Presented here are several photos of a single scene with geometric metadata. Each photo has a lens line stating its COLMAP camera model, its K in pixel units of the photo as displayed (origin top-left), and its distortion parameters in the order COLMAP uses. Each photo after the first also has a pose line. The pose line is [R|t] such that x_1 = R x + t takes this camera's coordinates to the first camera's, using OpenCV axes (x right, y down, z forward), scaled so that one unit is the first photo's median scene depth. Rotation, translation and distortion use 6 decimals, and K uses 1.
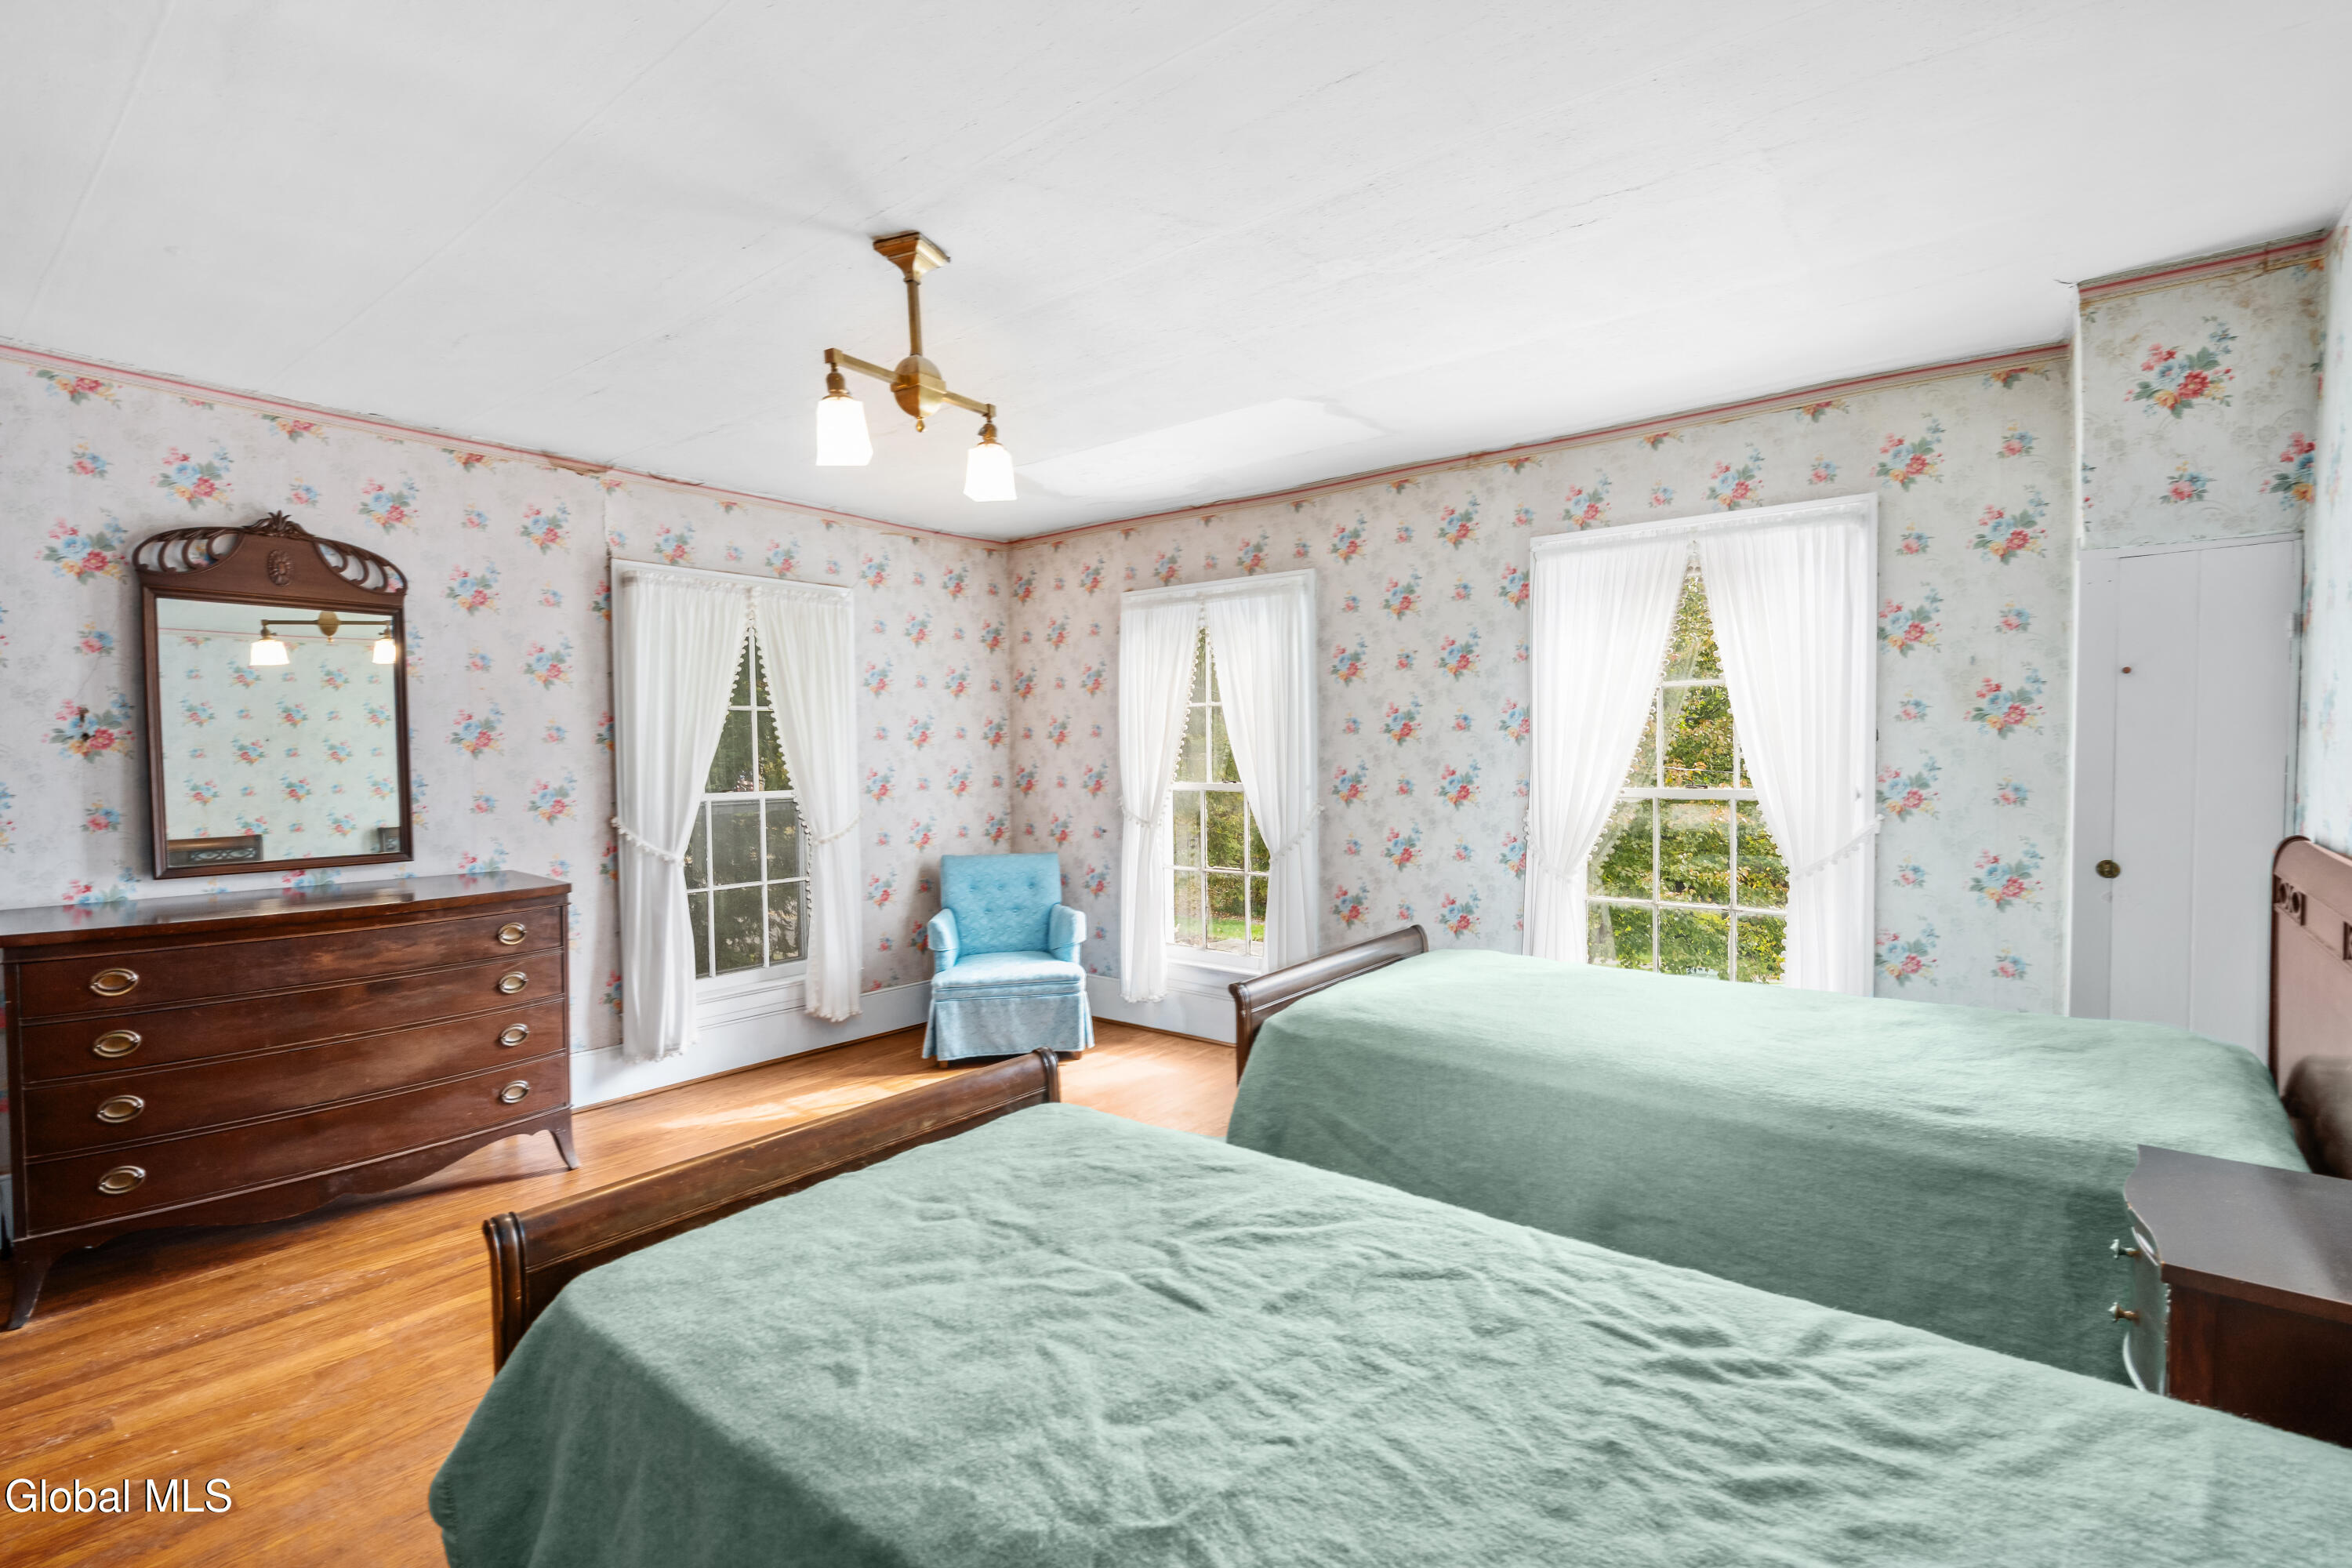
lens RADIAL K [[1077.9, 0, 1177.9], [0, 1077.9, 784.2], [0, 0, 1]] dist [0.002864, 0.000762]
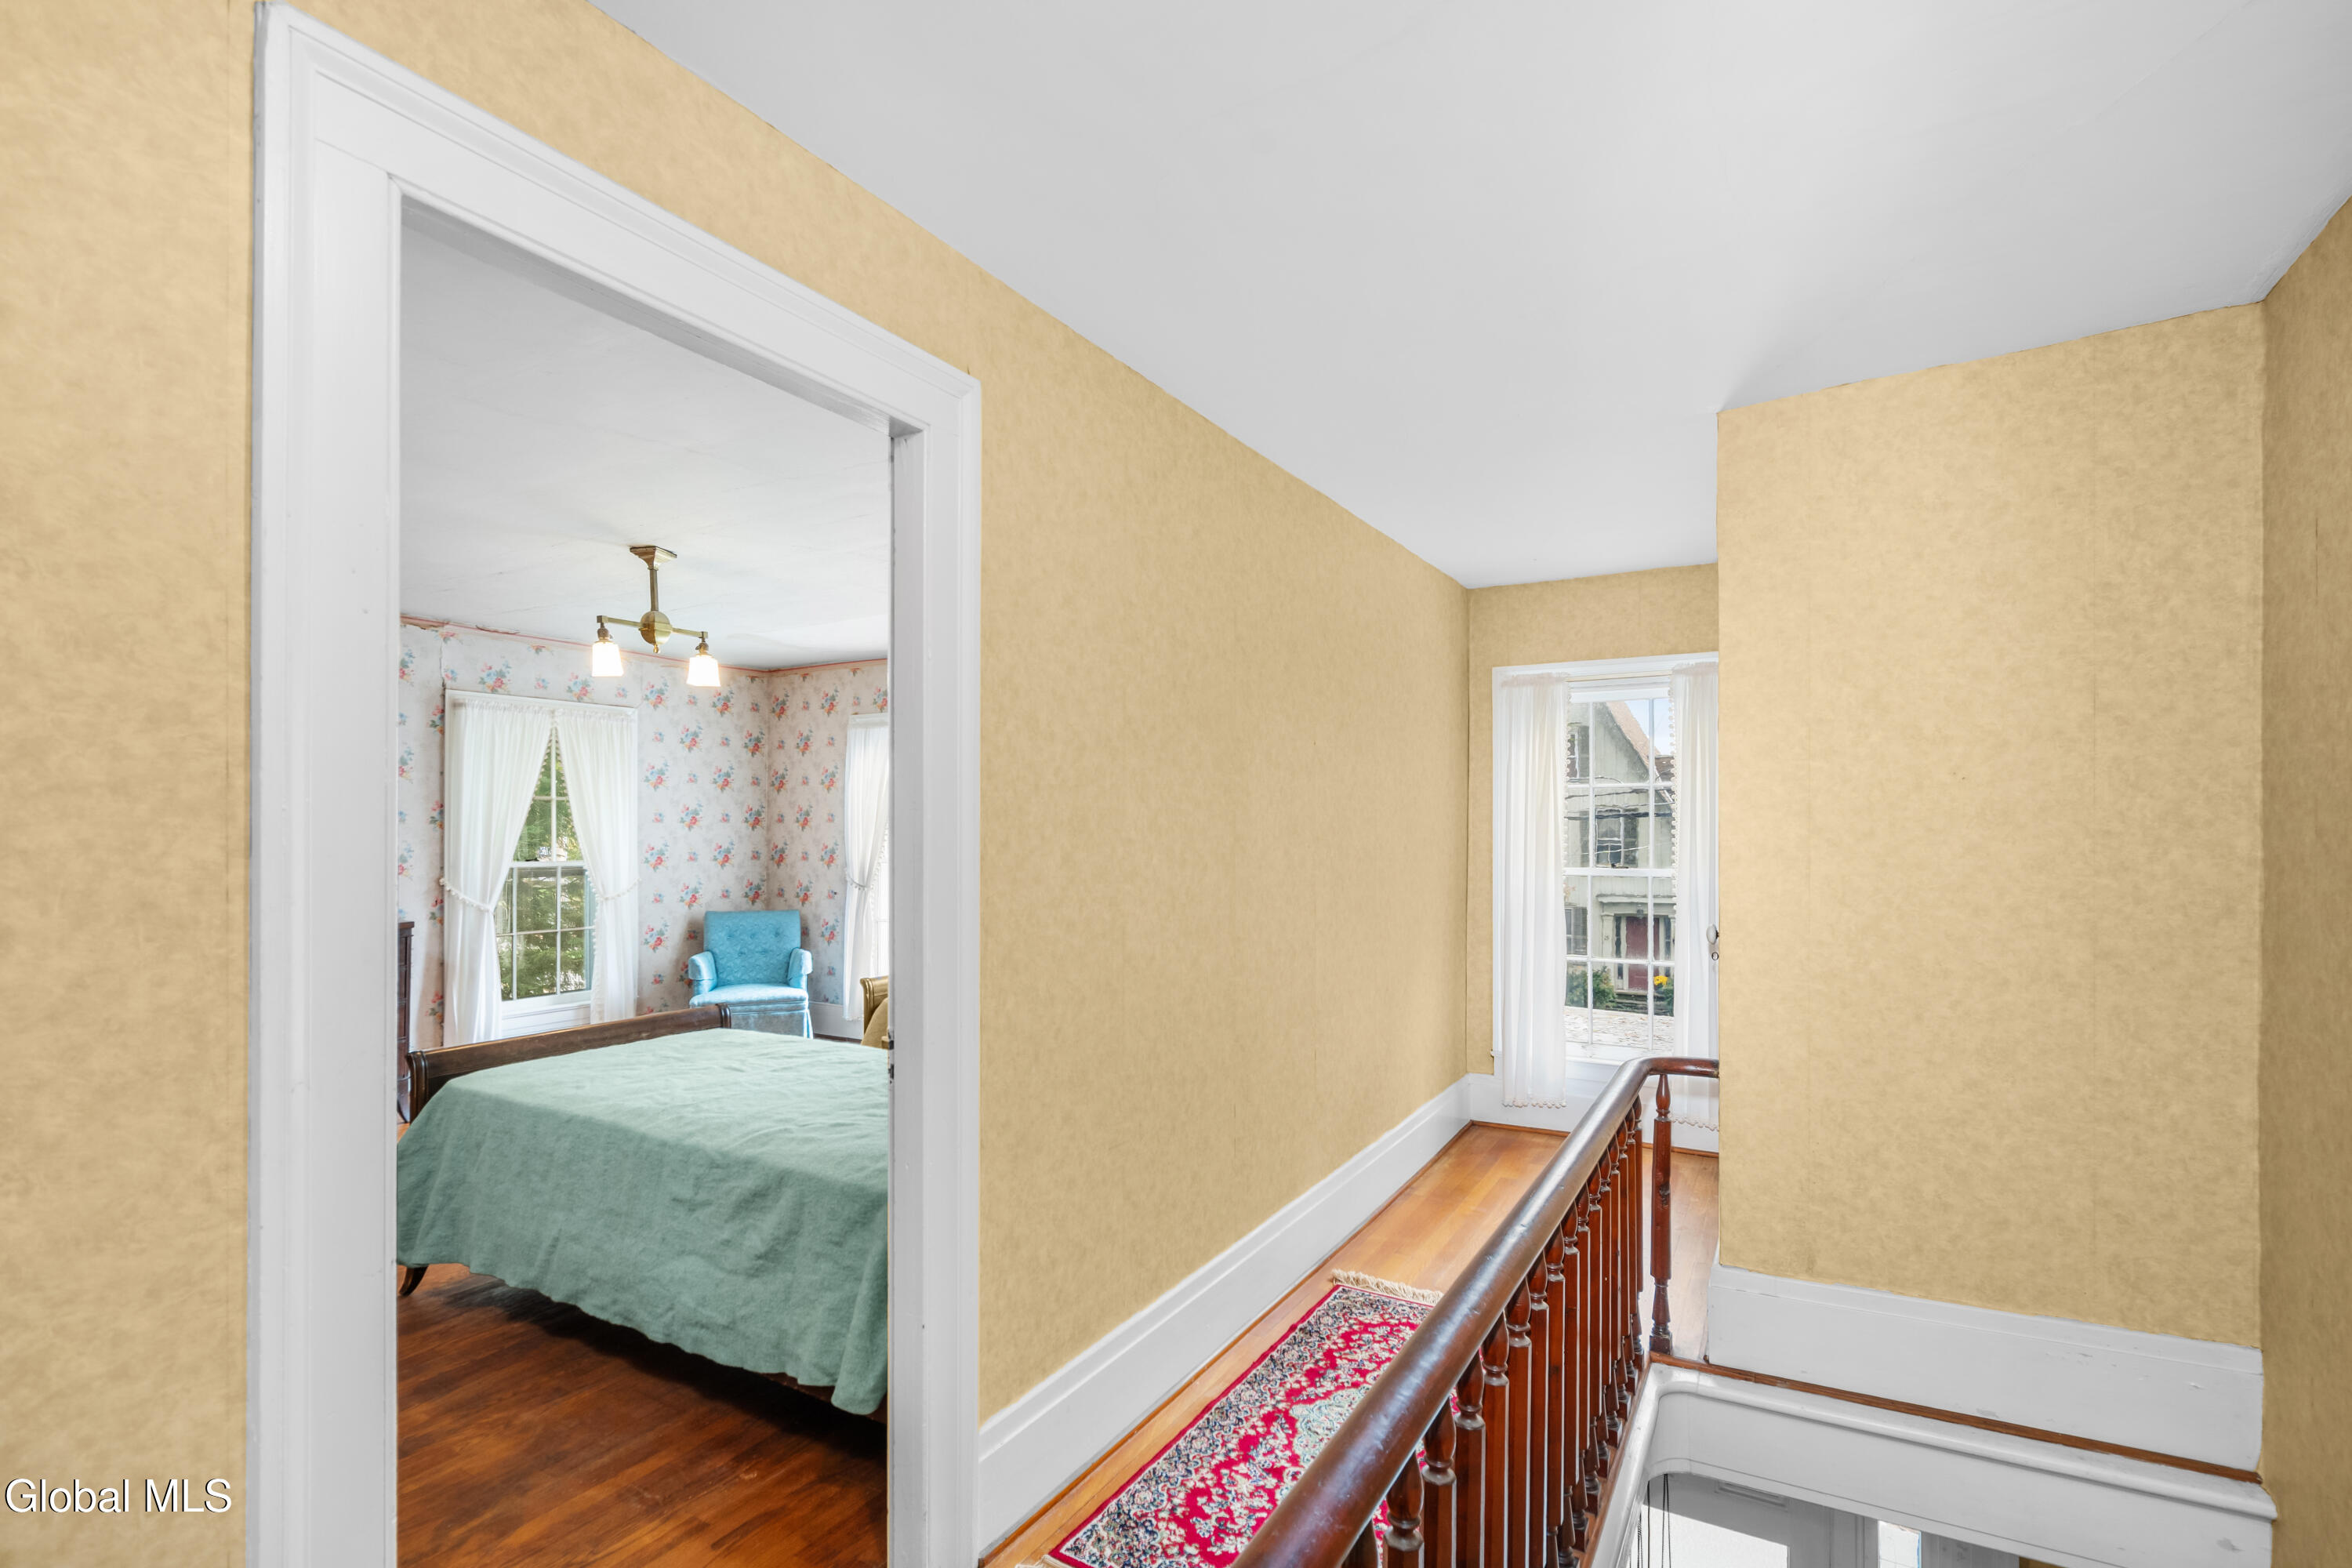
lens RADIAL K [[1077.9, 0, 1165.1], [0, 1077.9, 827.0], [0, 0, 1]] dist [0.002864, 0.000762]
pose [[0.990541, 0.011990, 0.136694, 0.156870], [-0.007097, 0.999318, -0.036226, 0.007517], [-0.137036, 0.034913, 0.989951, -0.383996]]
